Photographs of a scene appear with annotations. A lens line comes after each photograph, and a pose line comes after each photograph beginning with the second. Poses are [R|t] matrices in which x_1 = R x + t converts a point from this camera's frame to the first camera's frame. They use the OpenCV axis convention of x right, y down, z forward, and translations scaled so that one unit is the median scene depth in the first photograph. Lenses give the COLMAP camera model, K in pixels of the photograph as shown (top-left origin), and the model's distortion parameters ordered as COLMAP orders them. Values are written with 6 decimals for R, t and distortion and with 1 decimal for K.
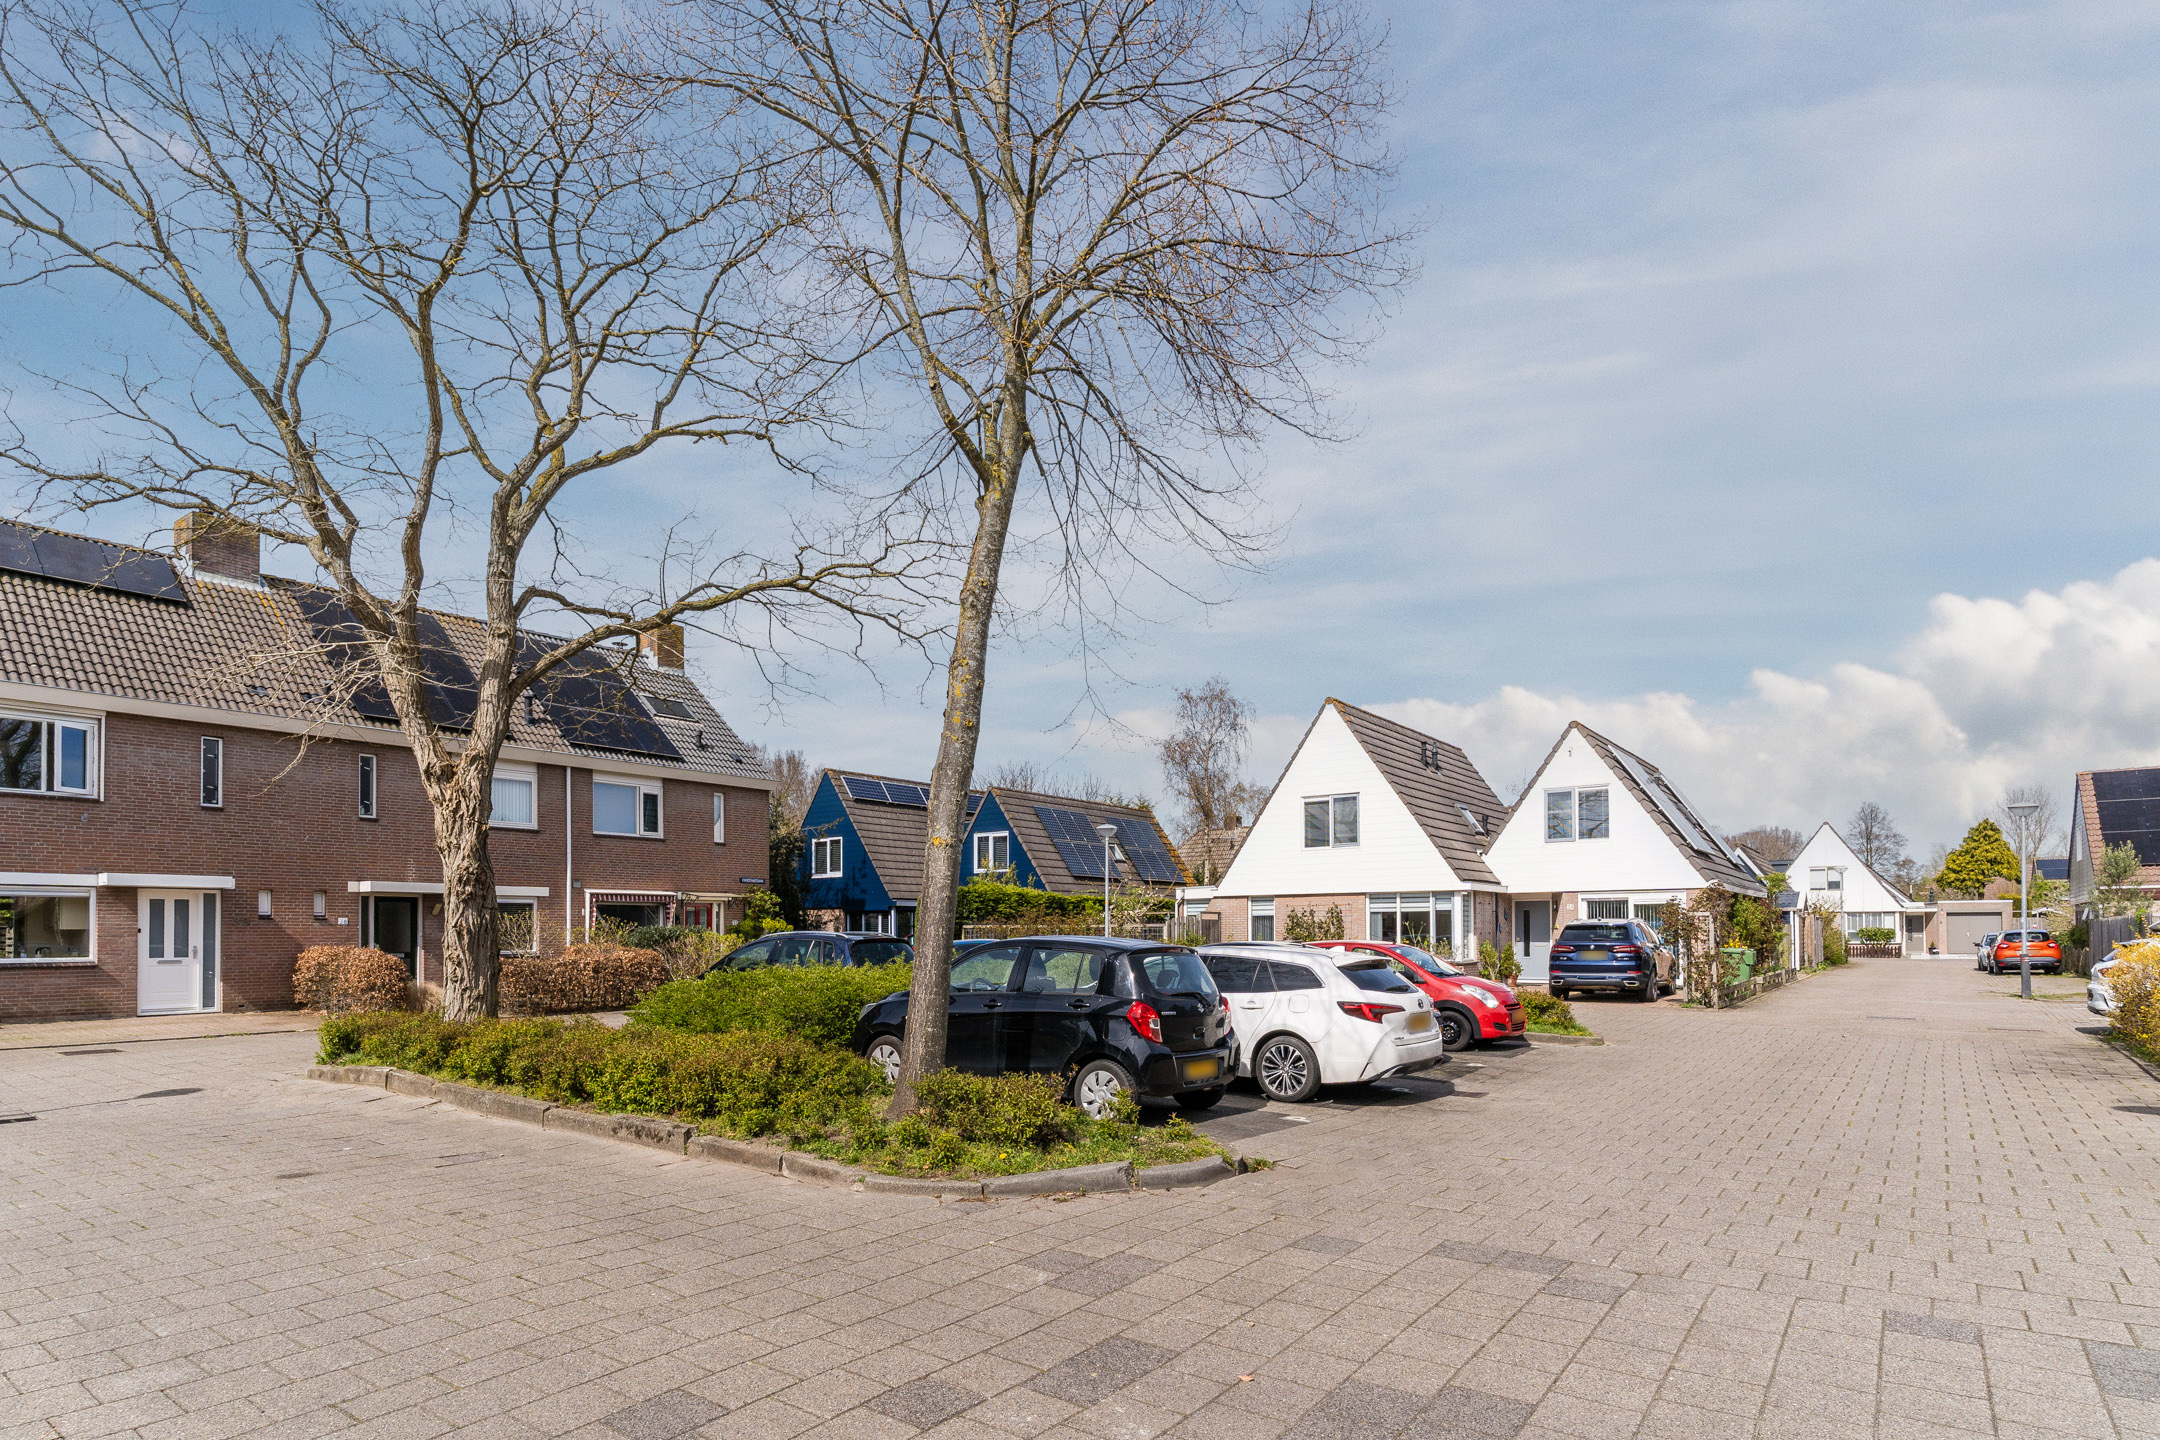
lens RADIAL K [[1072.9, 0, 1080.0], [0, 1072.9, 720.0], [0, 0, 1]] dist [0.000048, 0.000013]
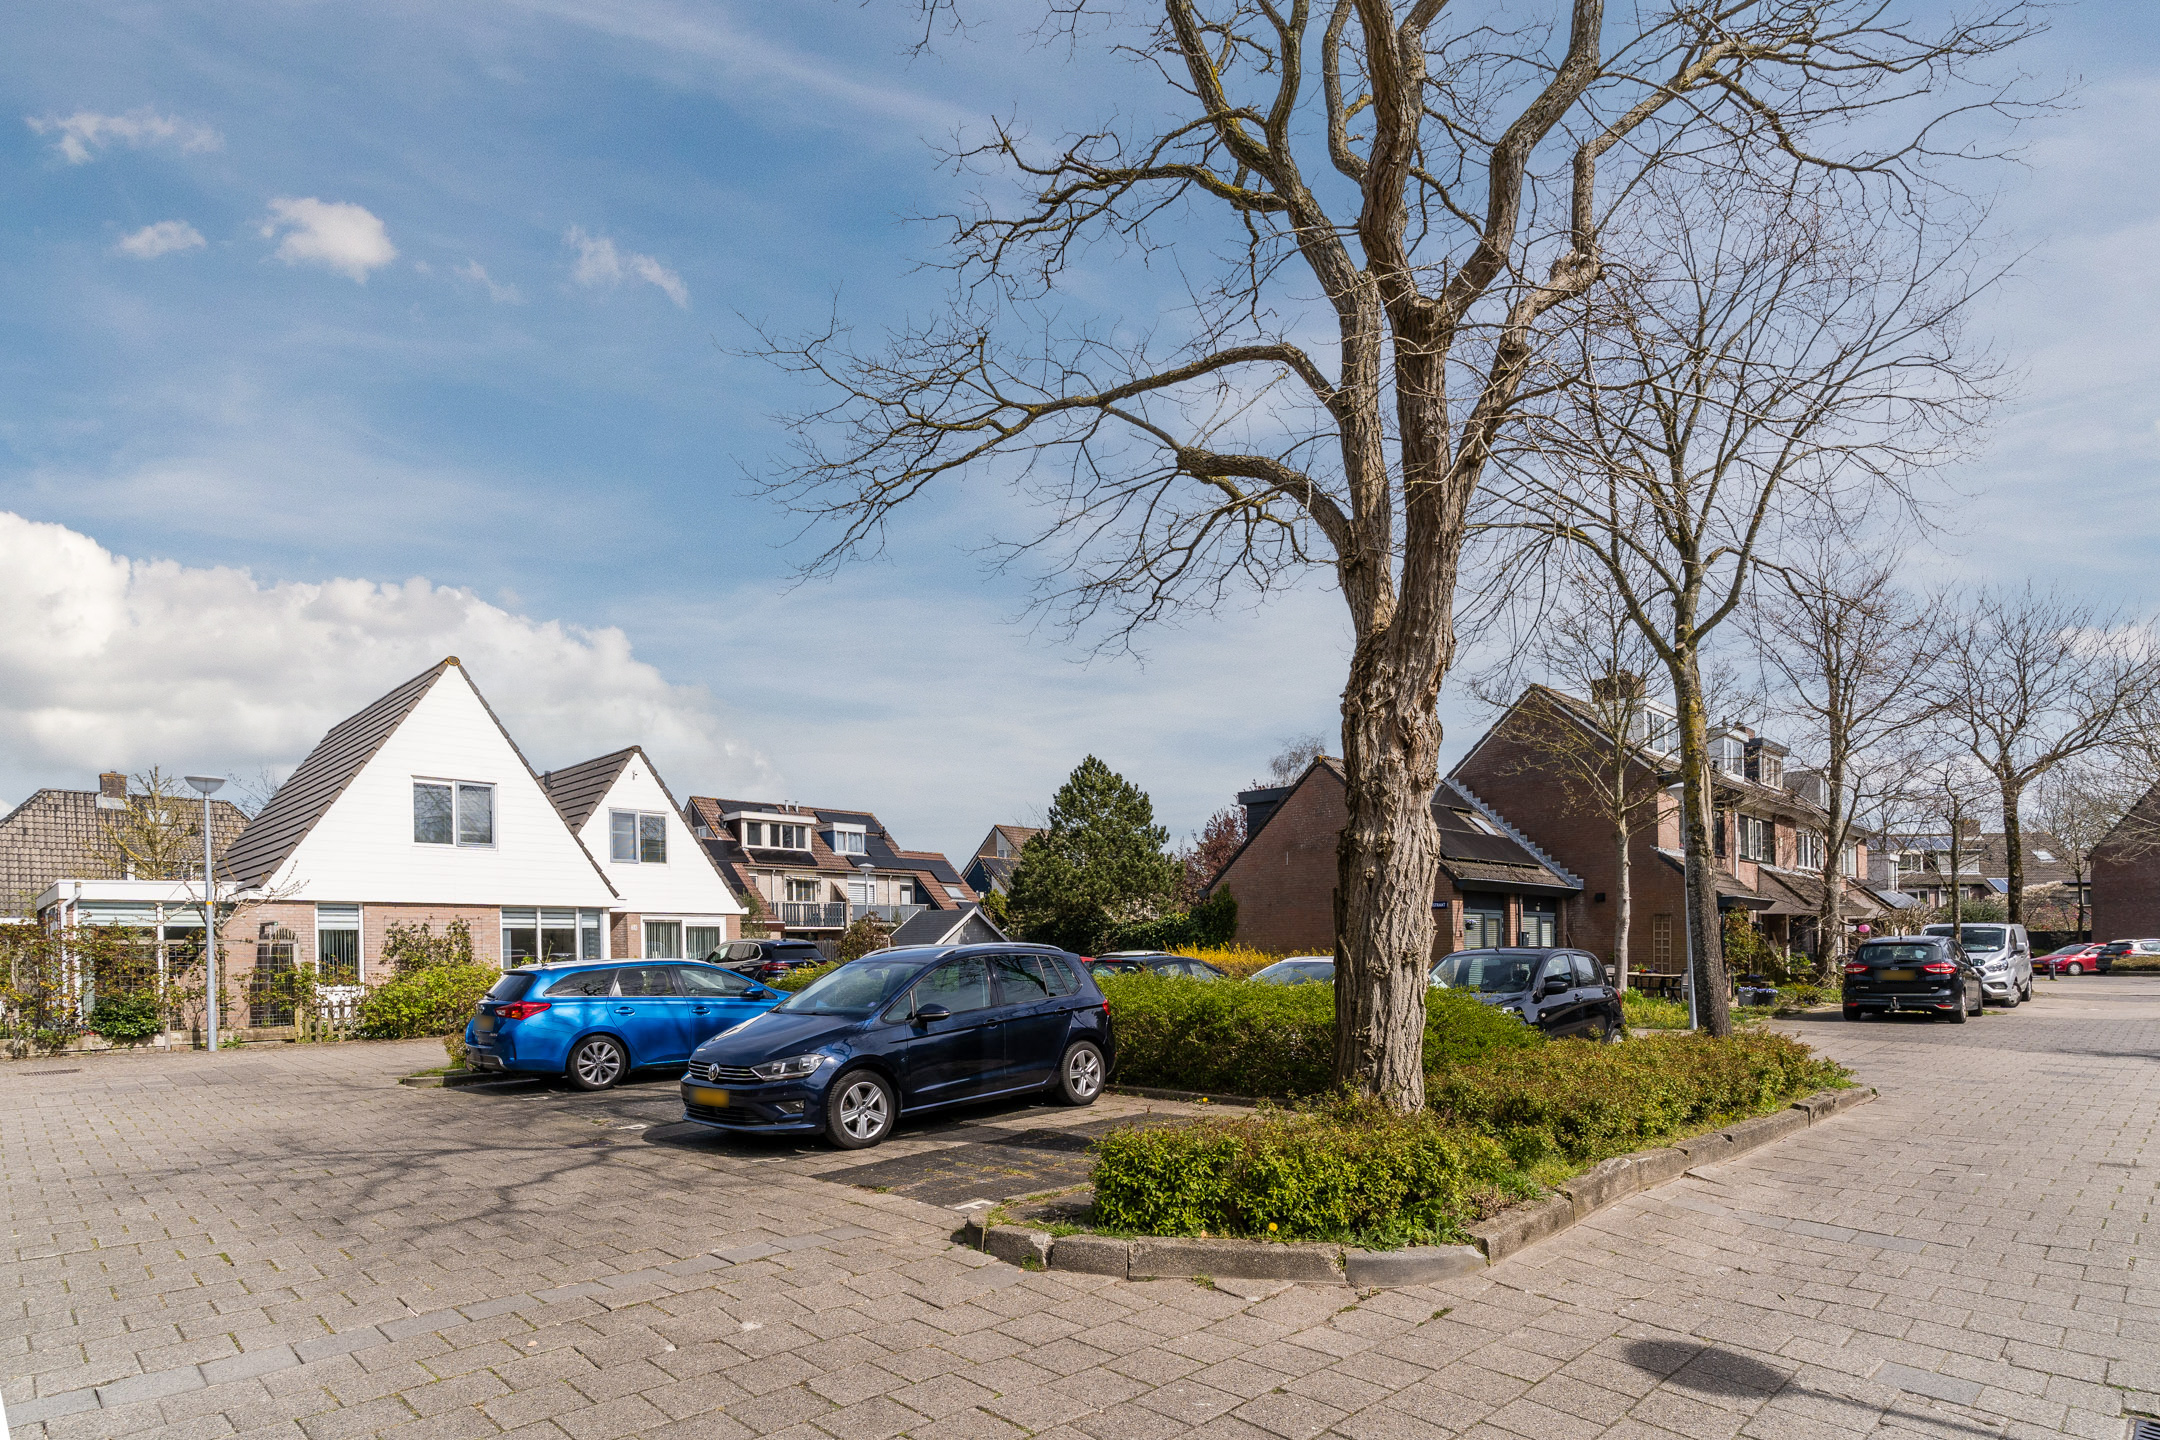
lens RADIAL K [[1072.9, 0, 1080.0], [0, 1072.9, 720.0], [0, 0, 1]] dist [0.000048, 0.000013]
pose [[0.131378, 0.207078, 0.969463, -0.506145], [-0.189142, 0.965211, -0.180538, 0.086518], [-0.973121, -0.159647, 0.165974, 0.441564]]
